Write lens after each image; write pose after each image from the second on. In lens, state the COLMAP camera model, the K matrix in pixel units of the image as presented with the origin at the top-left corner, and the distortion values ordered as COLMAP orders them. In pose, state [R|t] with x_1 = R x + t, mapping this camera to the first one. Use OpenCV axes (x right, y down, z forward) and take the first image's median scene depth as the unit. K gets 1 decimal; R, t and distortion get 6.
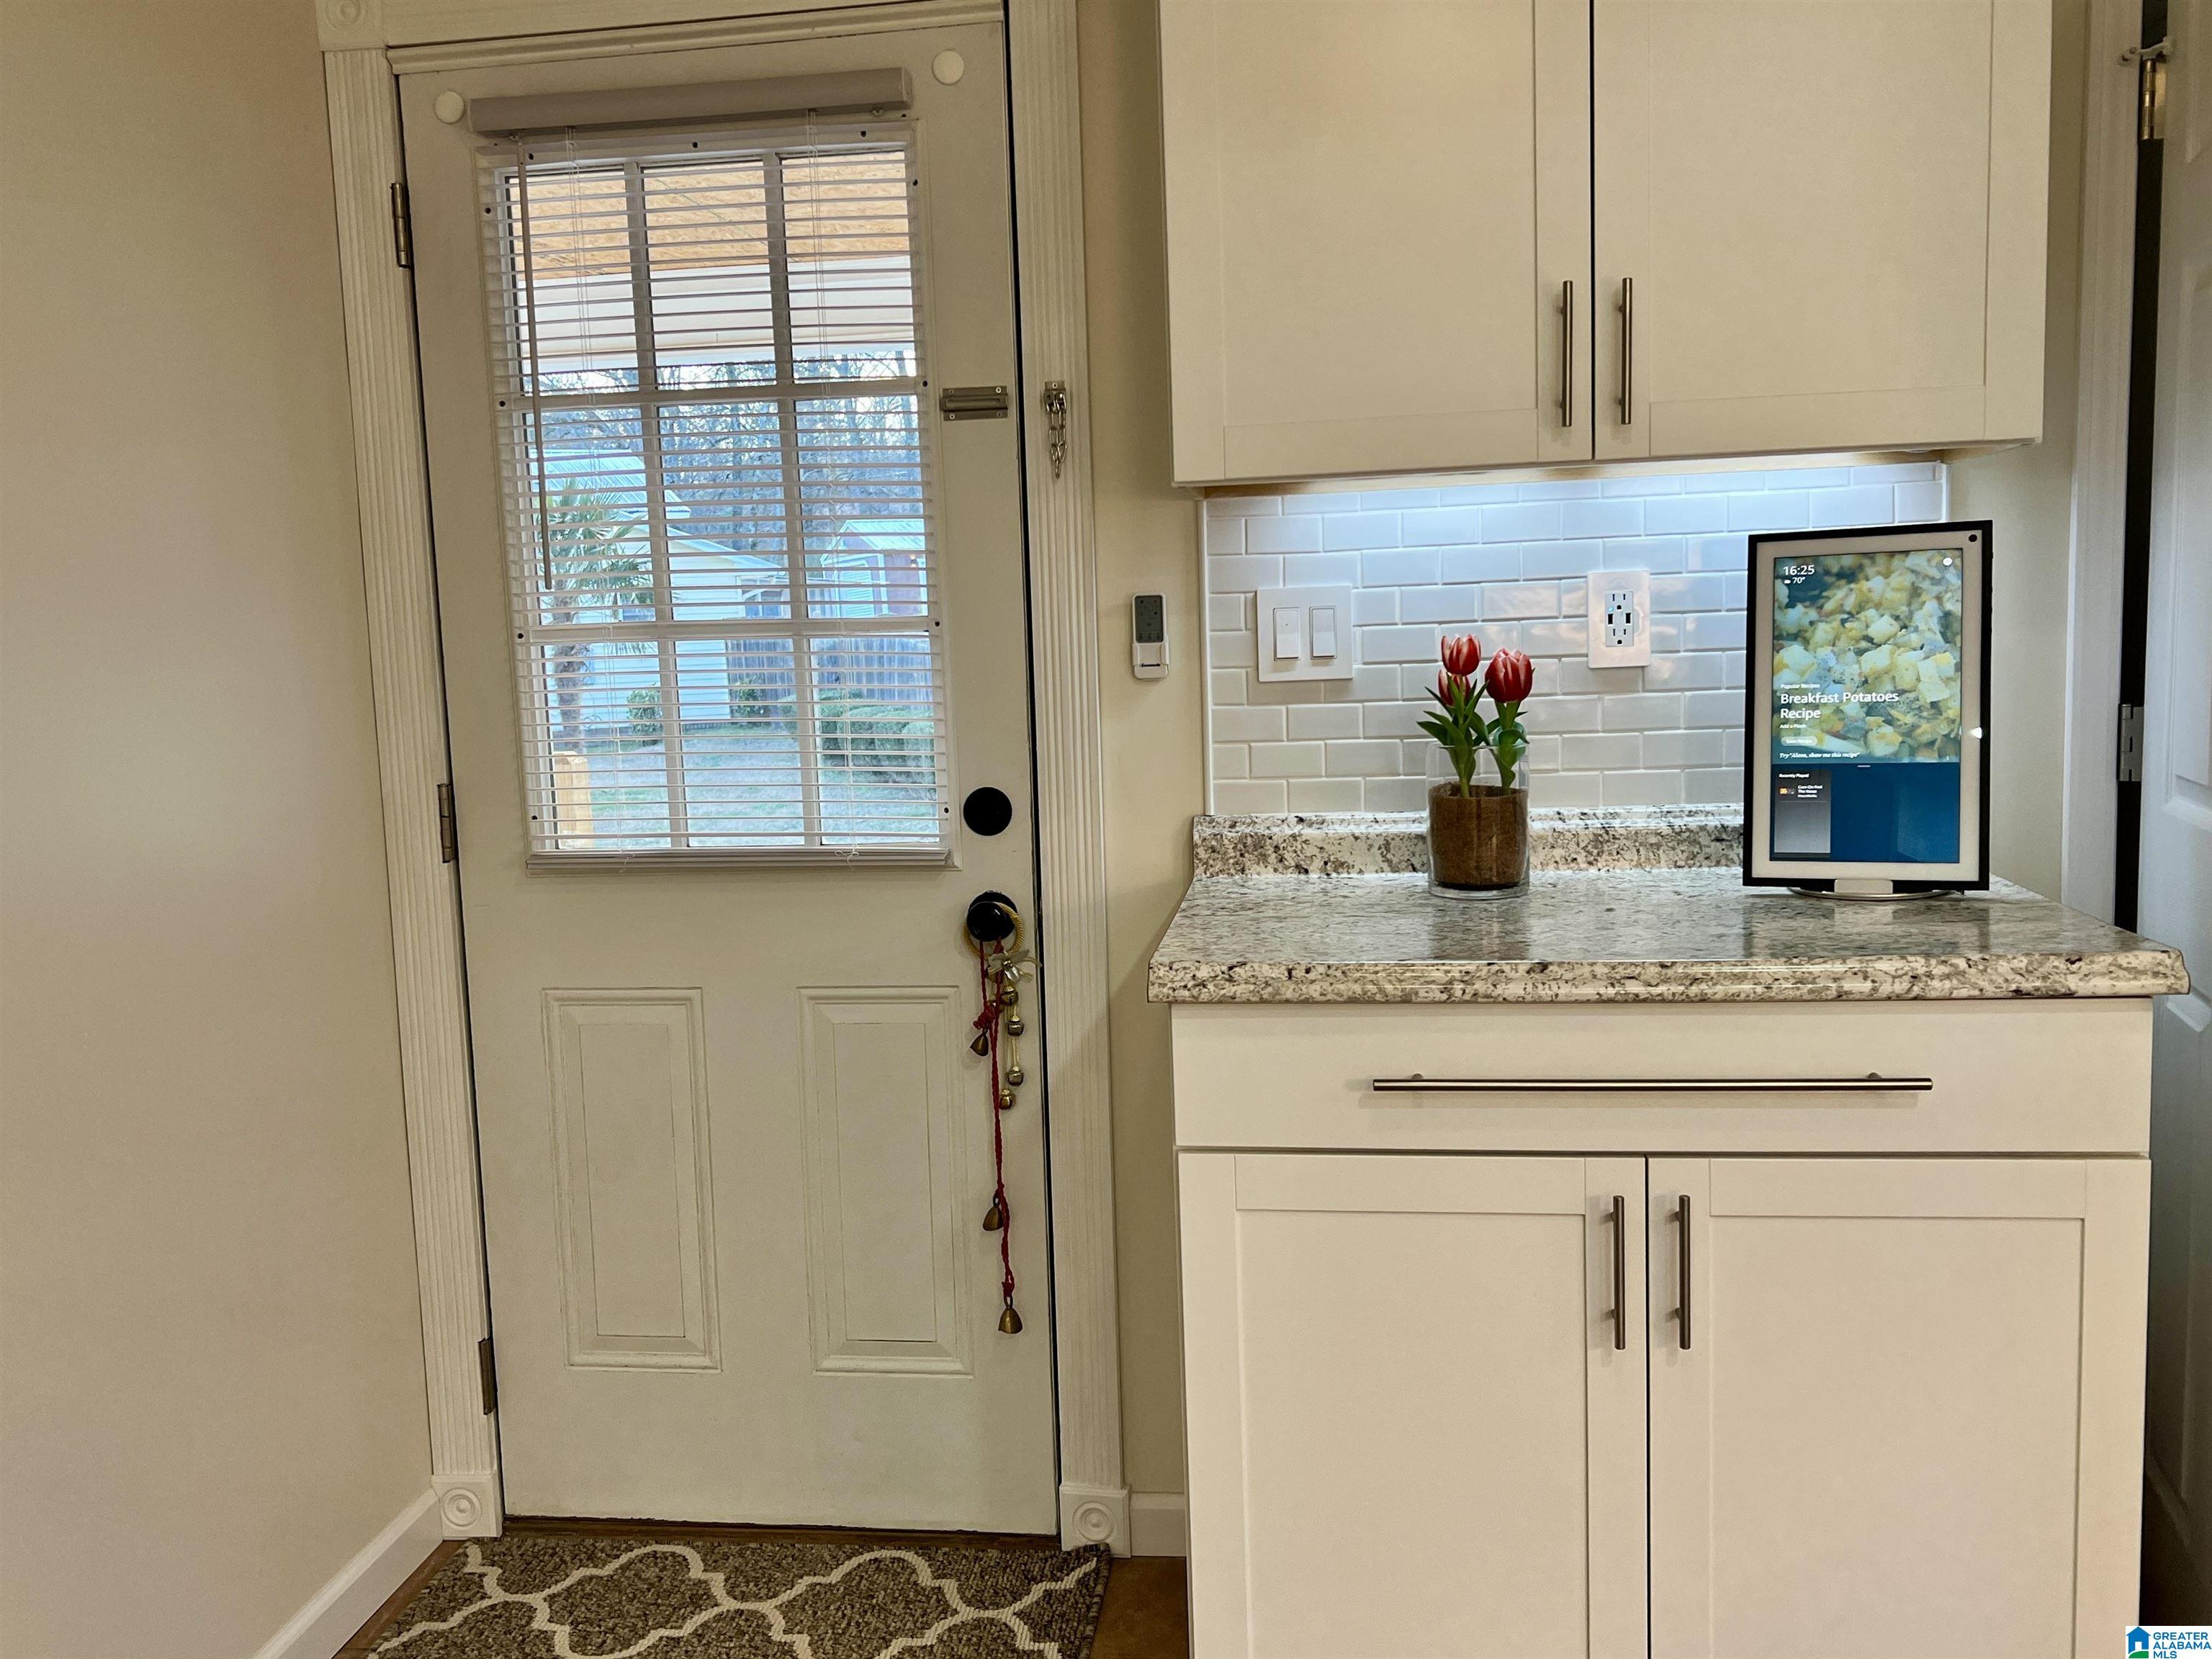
lens RADIAL K [[1913.3, 0, 1096.2], [0, 1913.3, 823.3], [0, 0, 1]] dist [0.052874, -0.085706]
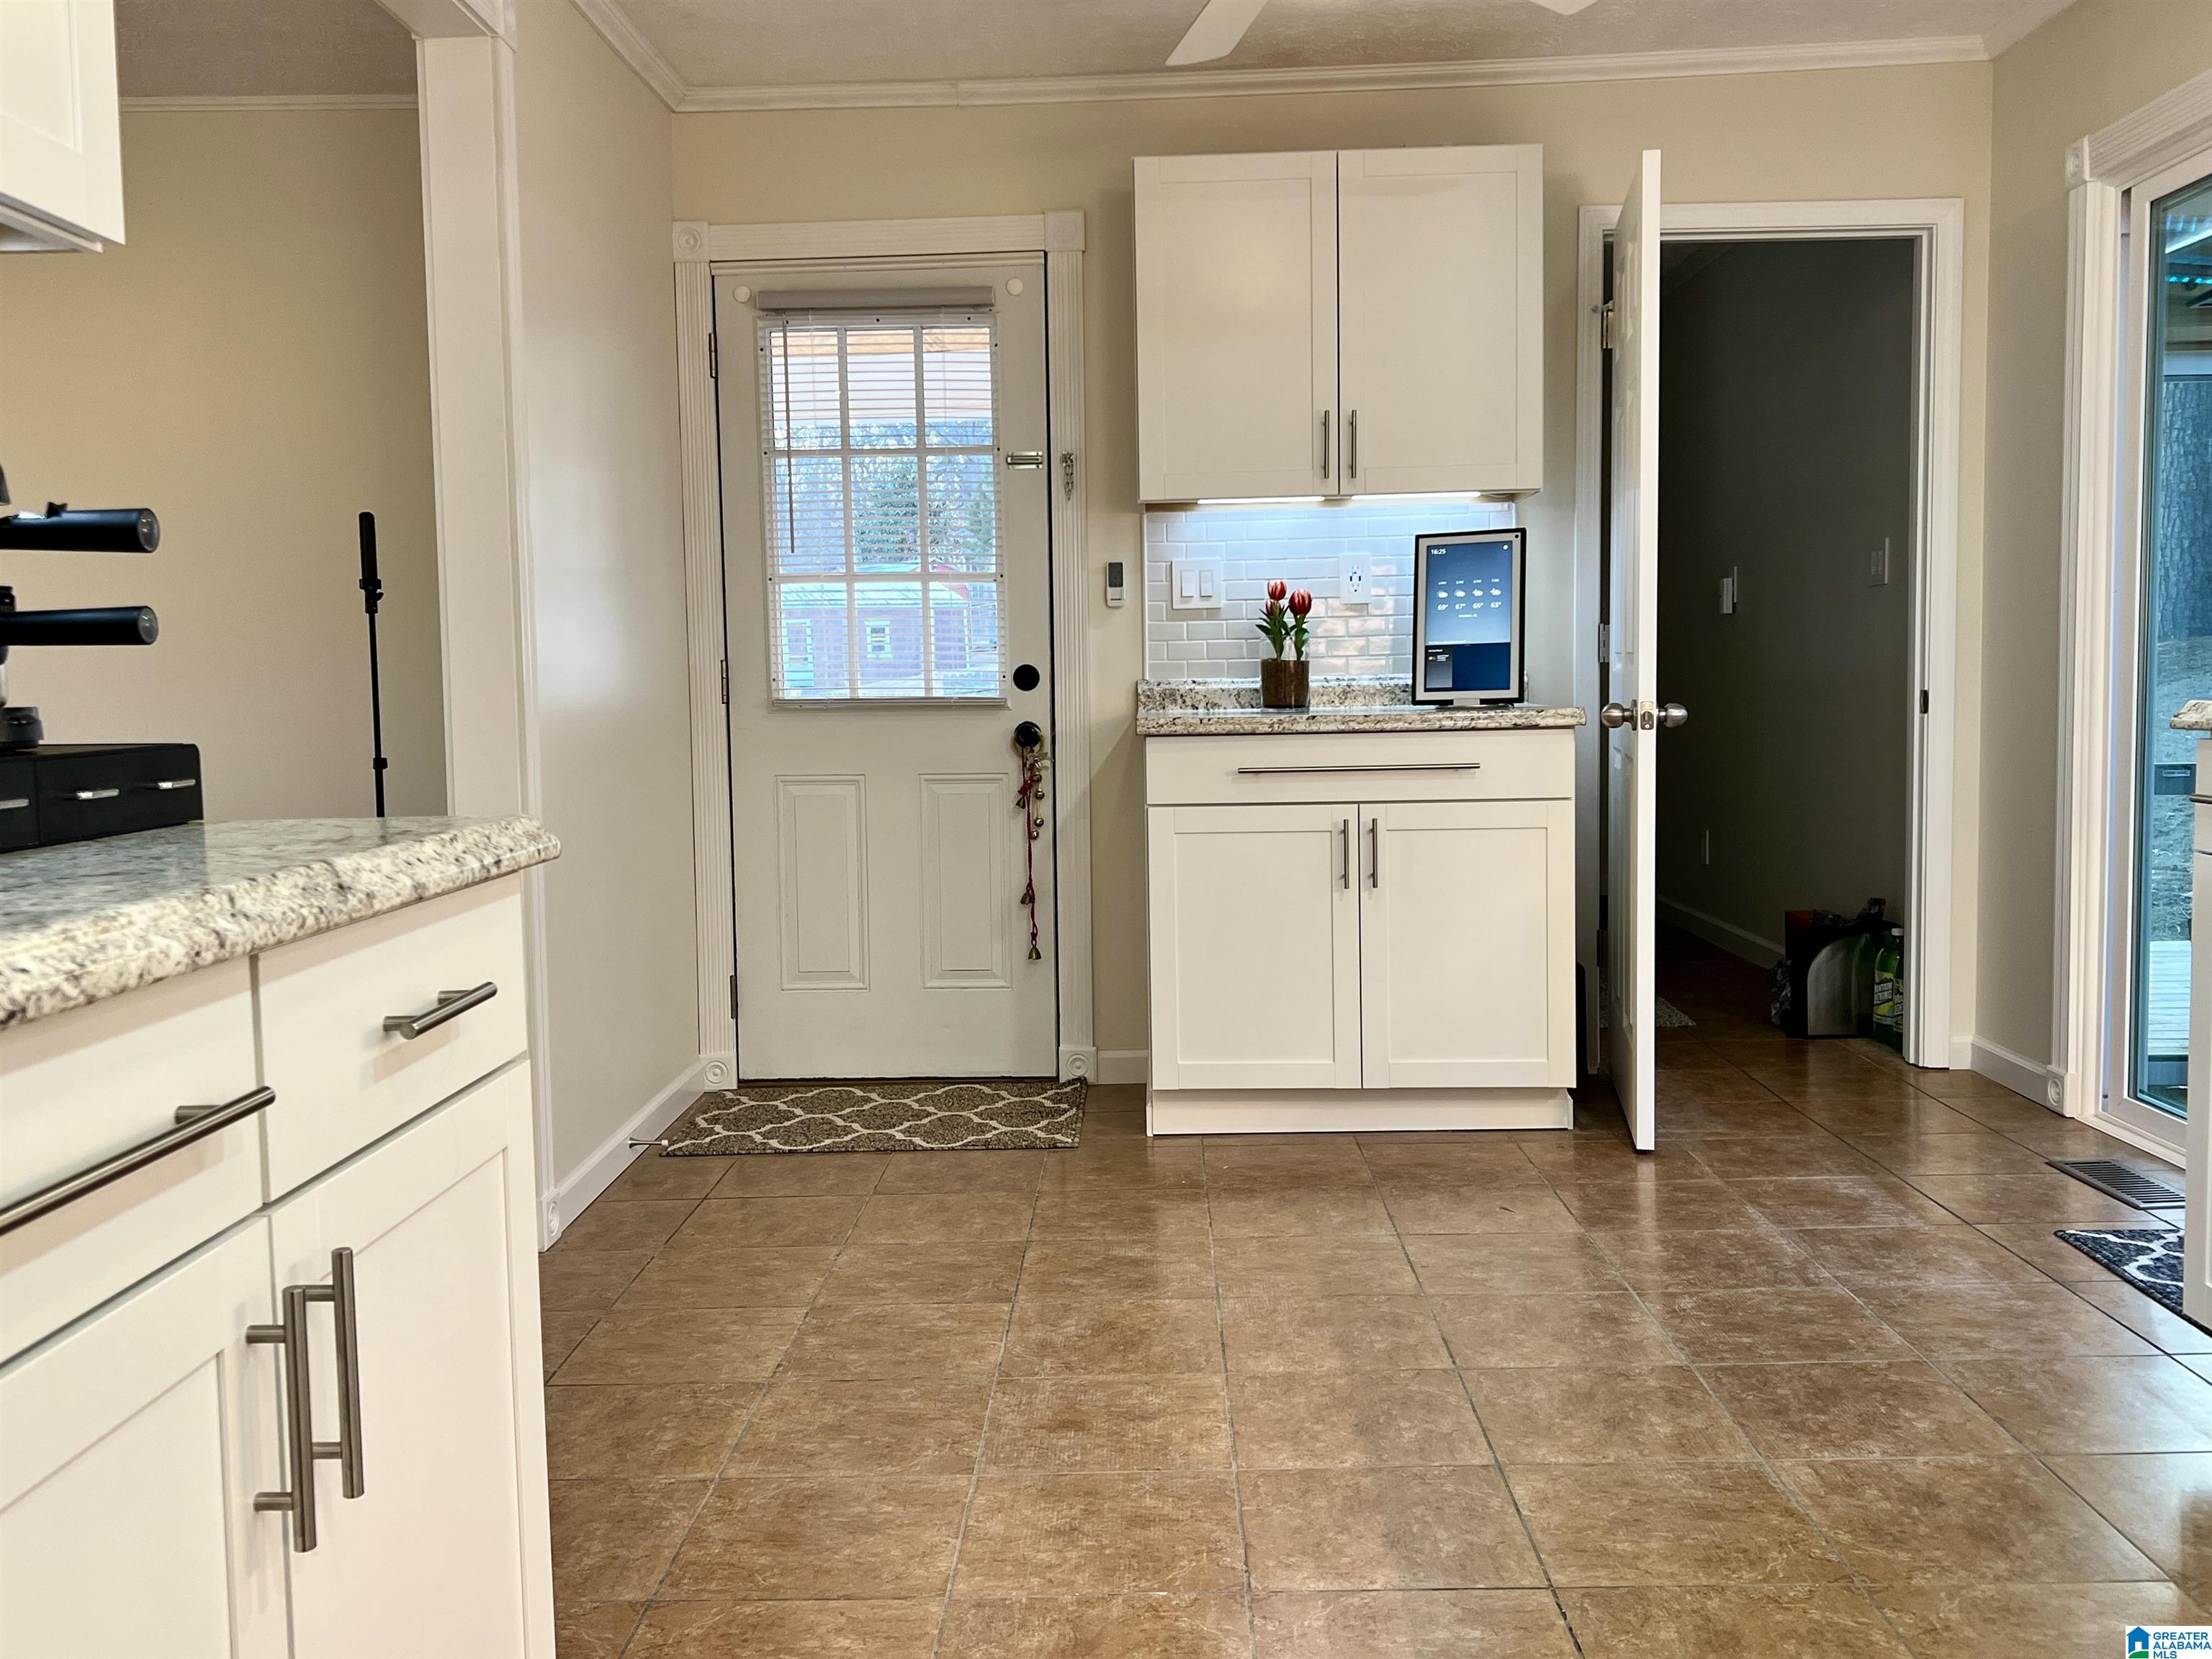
lens RADIAL K [[1913.3, 0, 1101.9], [0, 1913.3, 830.4], [0, 0, 1]] dist [0.052874, -0.085706]
pose [[0.994849, 0.010381, 0.100830, -0.177792], [-0.006794, 0.999334, -0.035859, 0.218505], [-0.101136, 0.034989, 0.994257, -0.895946]]
